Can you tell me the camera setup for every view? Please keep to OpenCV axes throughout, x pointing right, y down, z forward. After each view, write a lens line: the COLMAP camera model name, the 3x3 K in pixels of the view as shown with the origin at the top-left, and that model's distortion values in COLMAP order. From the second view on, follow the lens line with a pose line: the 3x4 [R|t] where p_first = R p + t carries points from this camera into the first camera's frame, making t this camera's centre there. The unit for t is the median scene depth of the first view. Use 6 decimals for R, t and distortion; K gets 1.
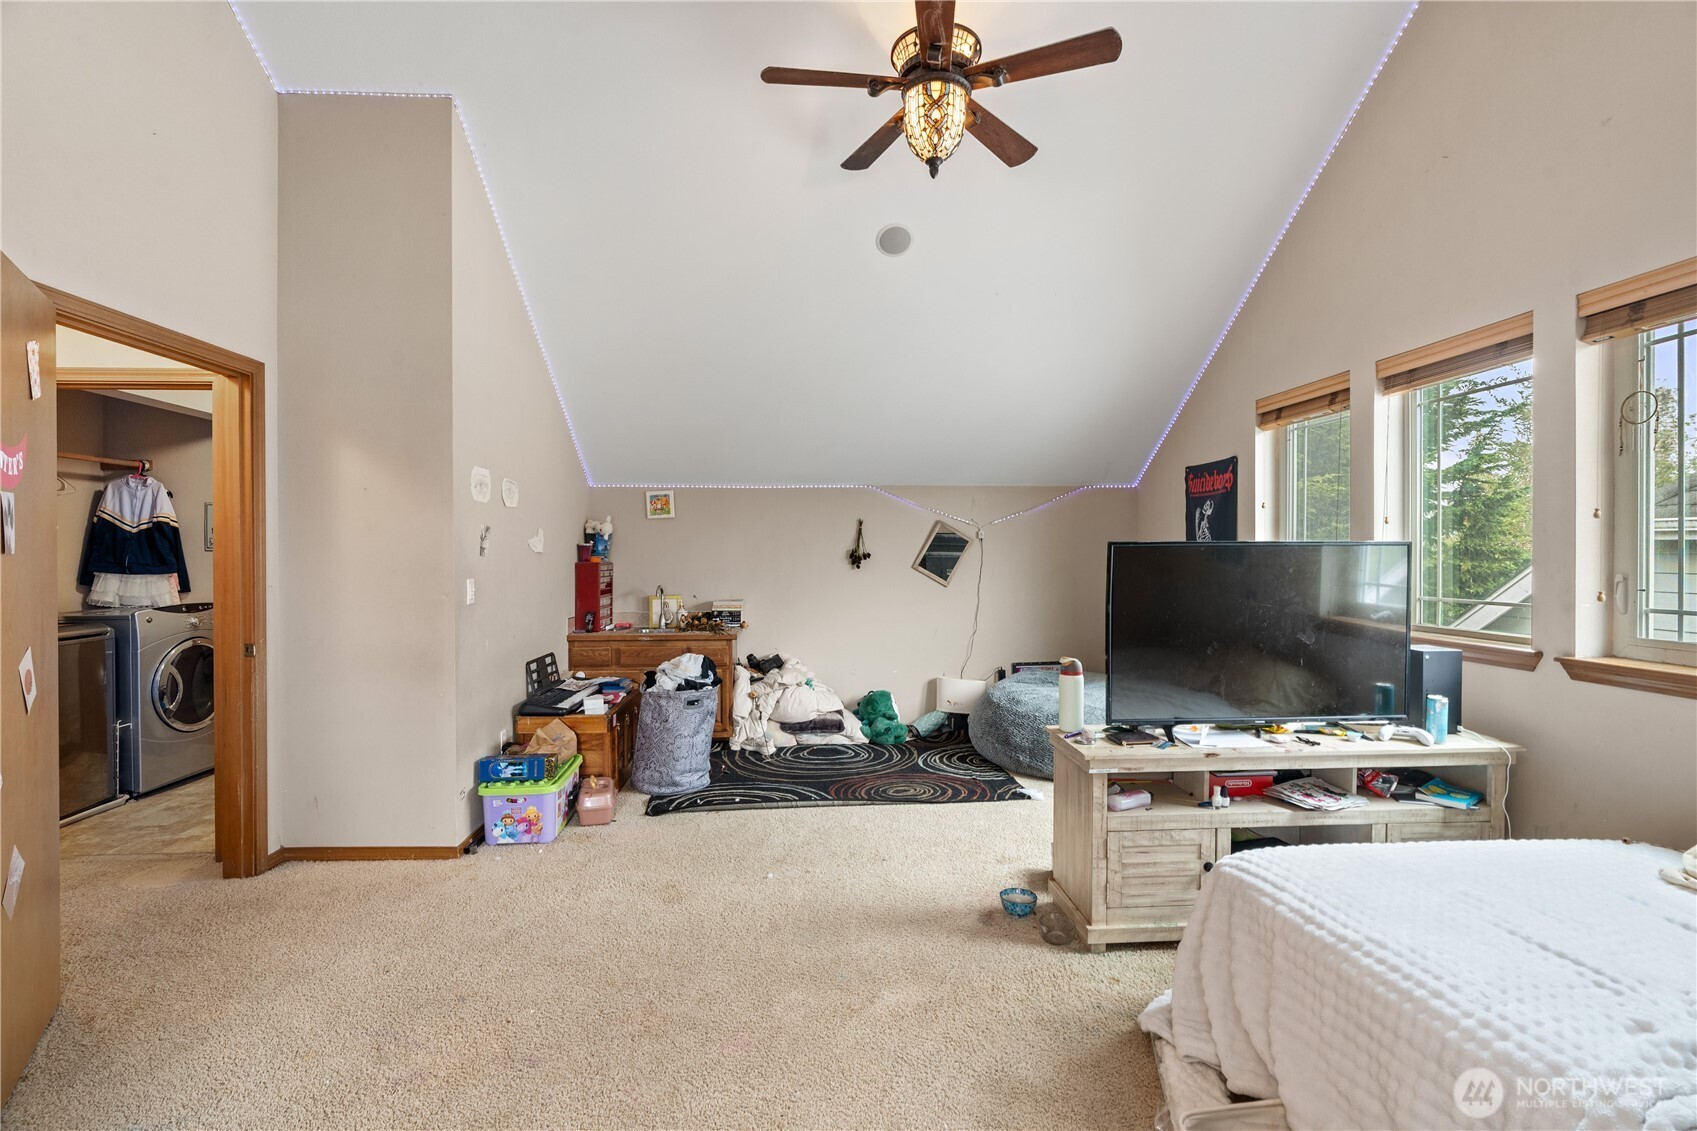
lens RADIAL K [[766.6, 0, 834.1], [0, 766.6, 557.5], [0, 0, 1]] dist [-0.003024, 0.000387]
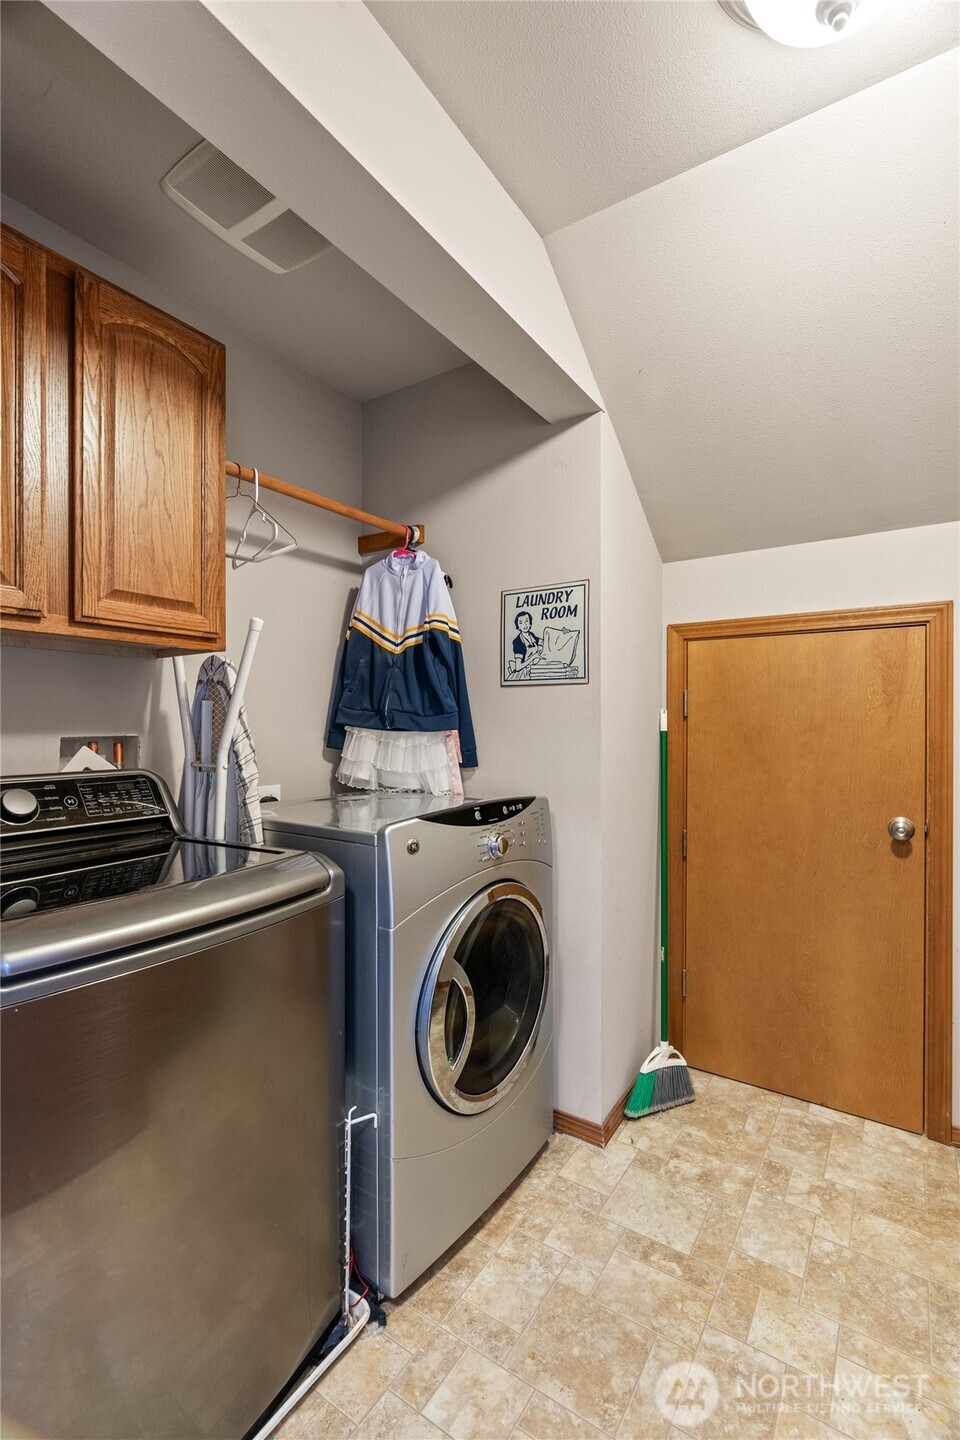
lens RADIAL K [[650.5, 0, 480.9], [0, 650.5, 720.2], [0, 0, 1]] dist [-0.003024, 0.000387]
pose [[0.799188, 0.003800, -0.601069, -0.590619], [-0.007730, 0.999962, -0.003956, 0.015796], [0.601031, 0.007808, 0.799188, 0.667219]]
